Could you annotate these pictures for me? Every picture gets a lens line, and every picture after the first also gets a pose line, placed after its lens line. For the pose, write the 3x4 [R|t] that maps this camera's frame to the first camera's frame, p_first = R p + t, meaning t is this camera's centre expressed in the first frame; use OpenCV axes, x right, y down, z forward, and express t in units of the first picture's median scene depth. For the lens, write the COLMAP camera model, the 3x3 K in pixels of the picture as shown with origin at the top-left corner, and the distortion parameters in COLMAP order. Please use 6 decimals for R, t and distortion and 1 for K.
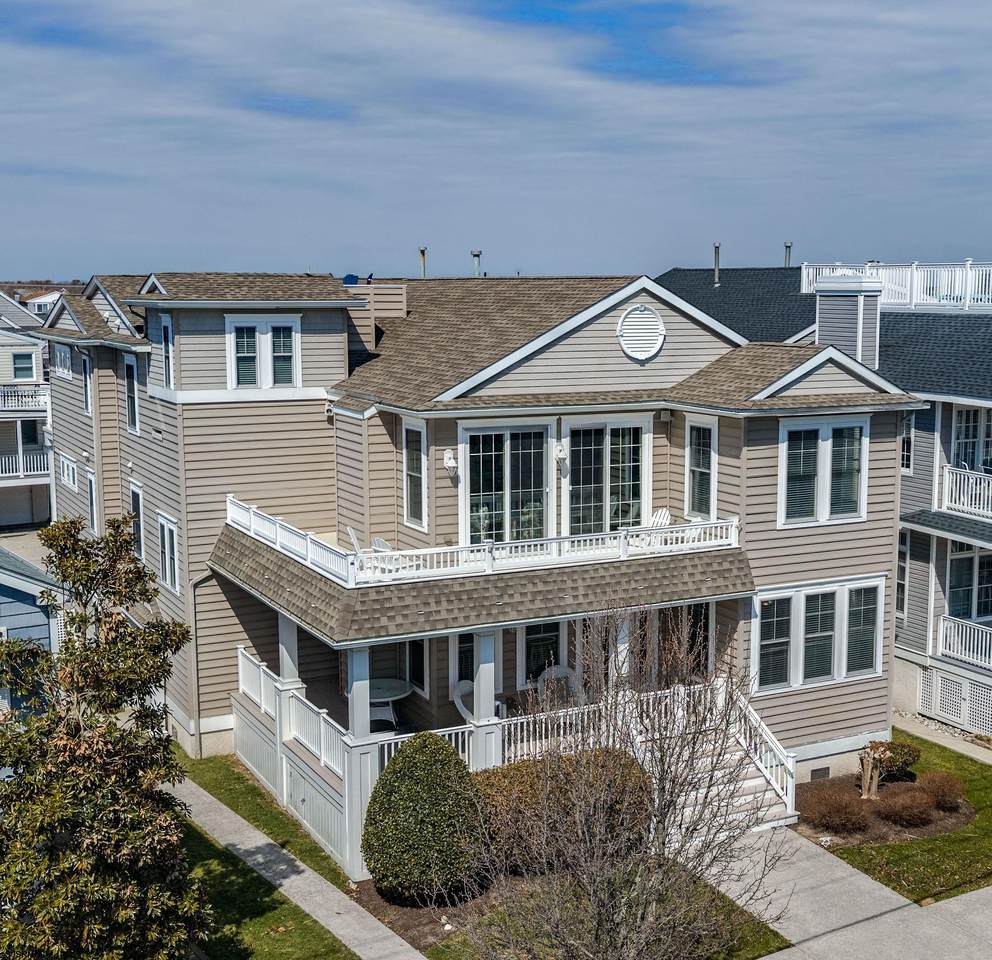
lens RADIAL K [[1398.6, 0, 576.2], [0, 1398.6, 478.7], [0, 0, 1]] dist [0.062928, 0.015561]
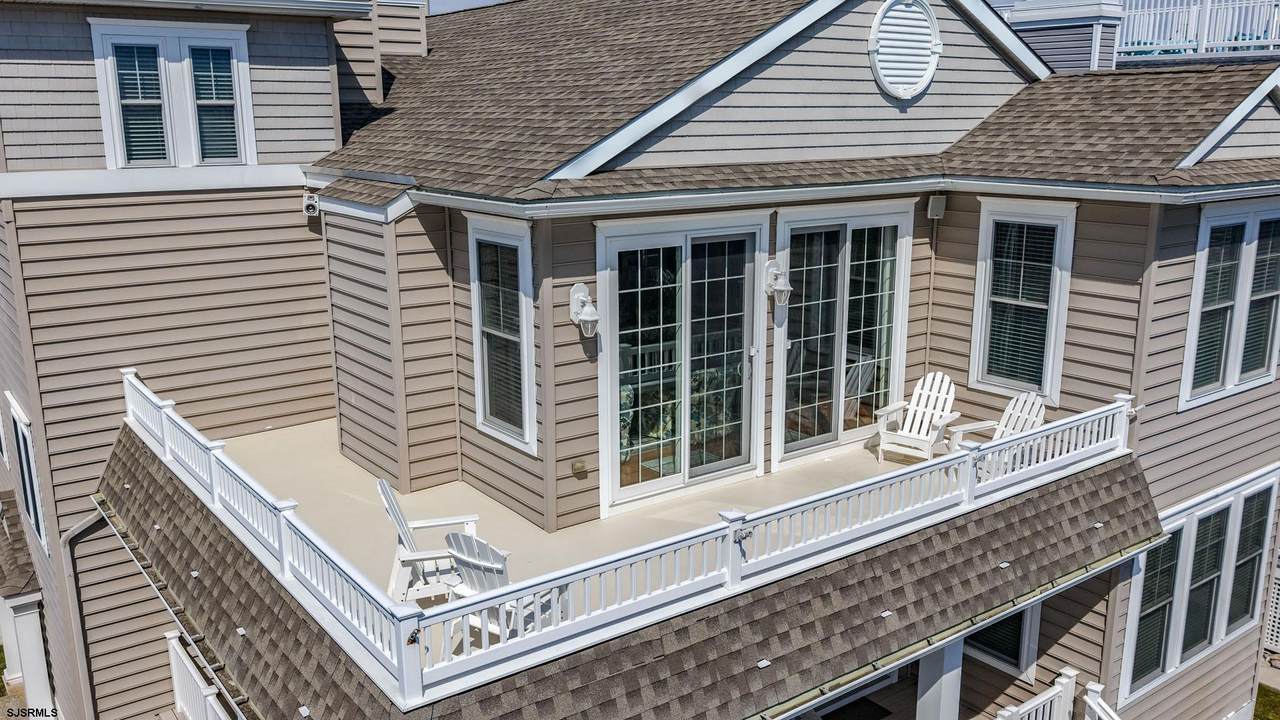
lens RADIAL K [[1058.0, 0, 640.0], [0, 1058.0, 360.0], [0, 0, 1]] dist [0.044571, -0.095516]
pose [[0.991210, -0.037296, 0.126930, -0.111882], [0.025115, 0.995040, 0.096254, -0.027803], [-0.129890, -0.092220, 0.987231, 0.612608]]
